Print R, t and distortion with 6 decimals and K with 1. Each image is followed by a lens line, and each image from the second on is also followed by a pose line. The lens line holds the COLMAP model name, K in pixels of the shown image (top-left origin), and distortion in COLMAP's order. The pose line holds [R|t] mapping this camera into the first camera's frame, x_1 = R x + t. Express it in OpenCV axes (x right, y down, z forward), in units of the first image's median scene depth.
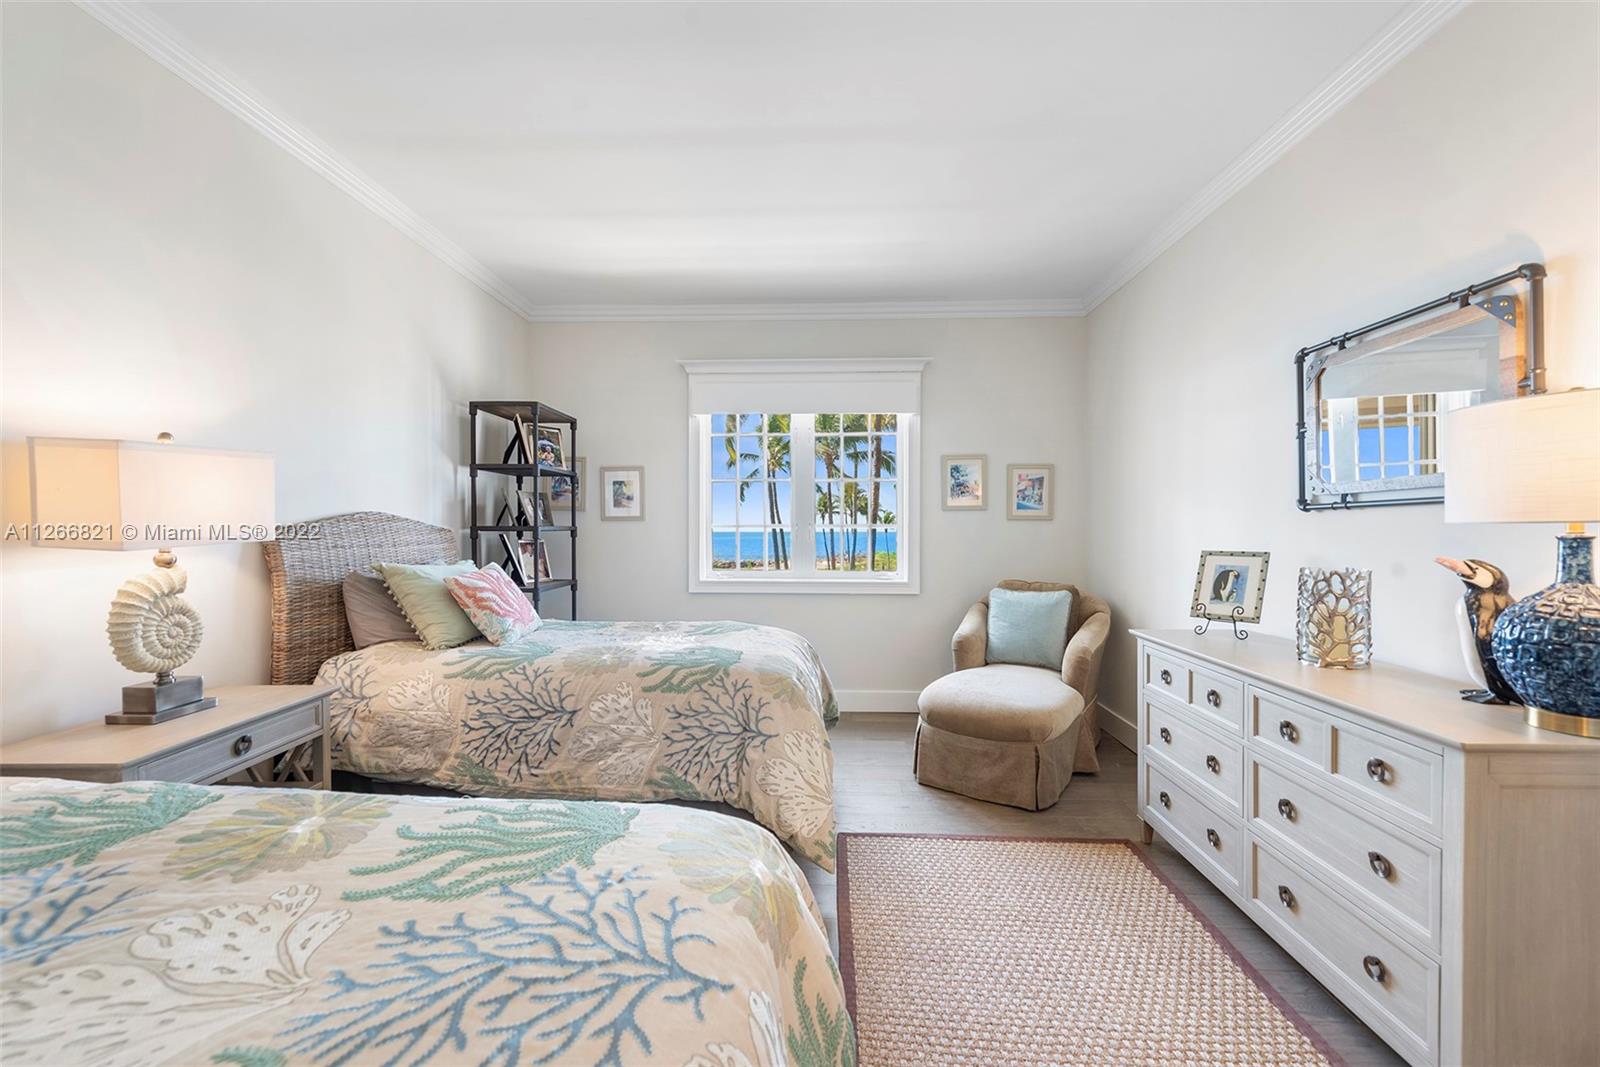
lens RADIAL K [[626.2, 0, 801.8], [0, 626.2, 534.3], [0, 0, 1]] dist [0.011558, -0.003024]
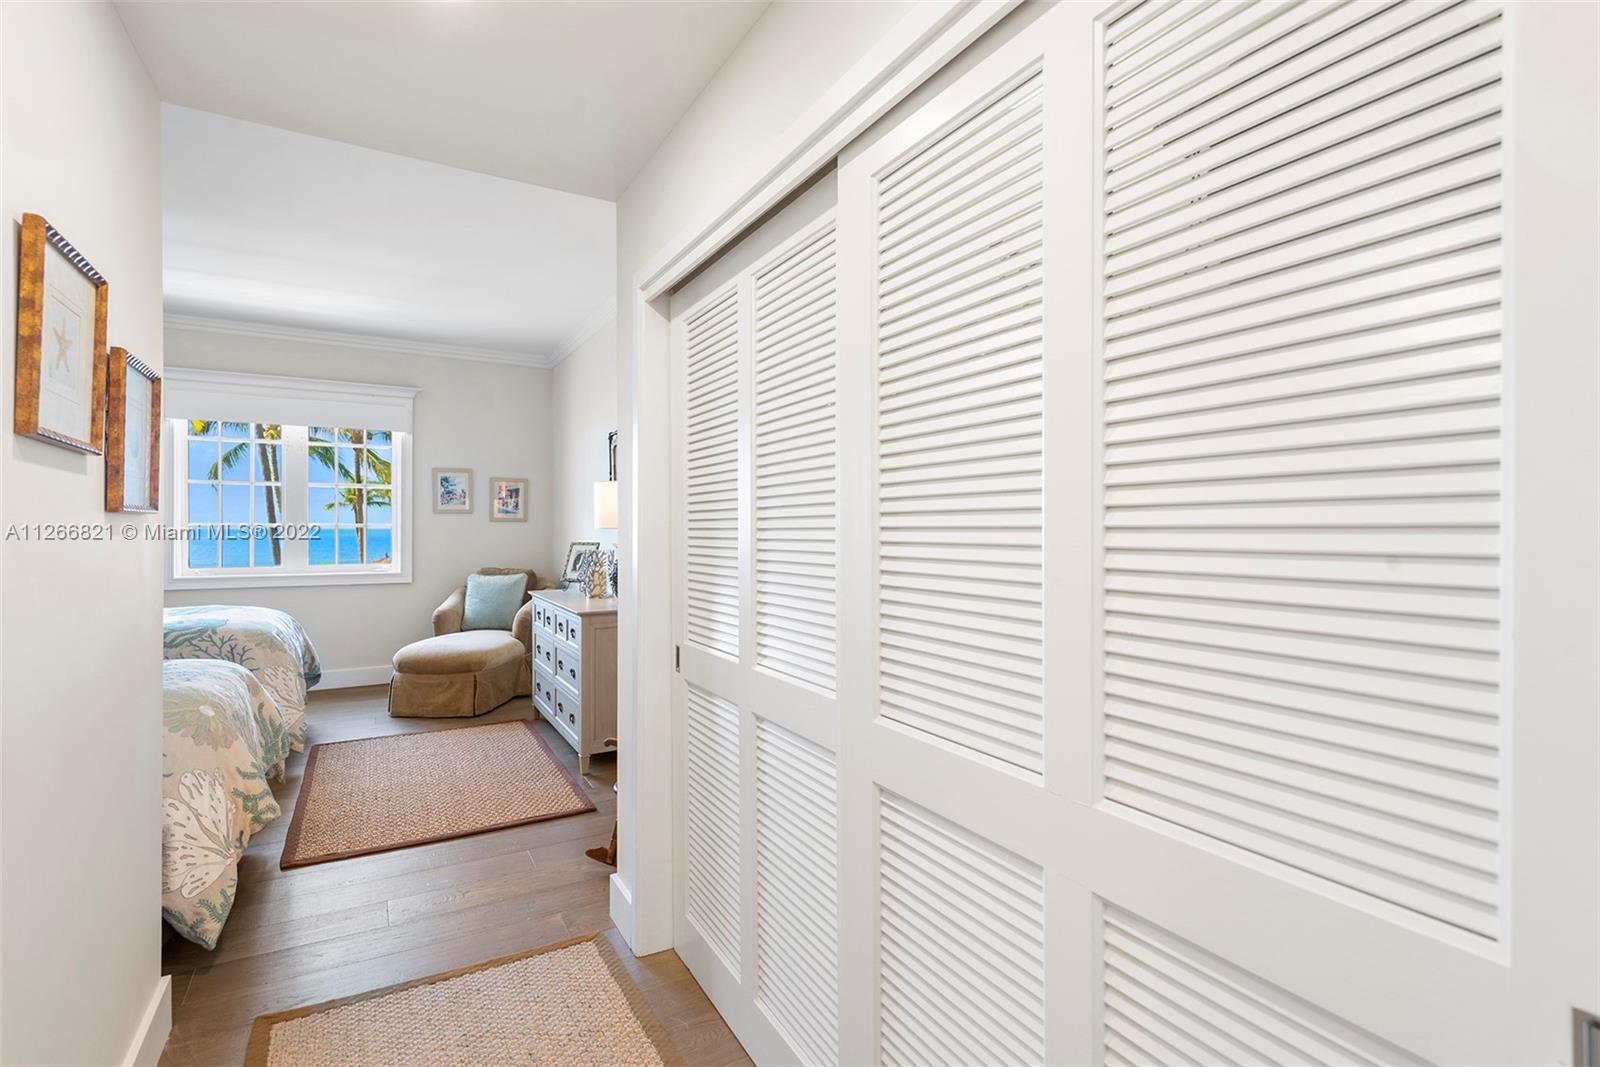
lens RADIAL K [[731.7, 0, 793.4], [0, 731.7, 523.3], [0, 0, 1]] dist [0.012382, -0.004324]
pose [[0.842248, 0.005391, 0.539063, 0.050618], [0.000568, 0.999941, -0.010887, -0.002245], [-0.539090, 0.009476, 0.842195, -0.670176]]
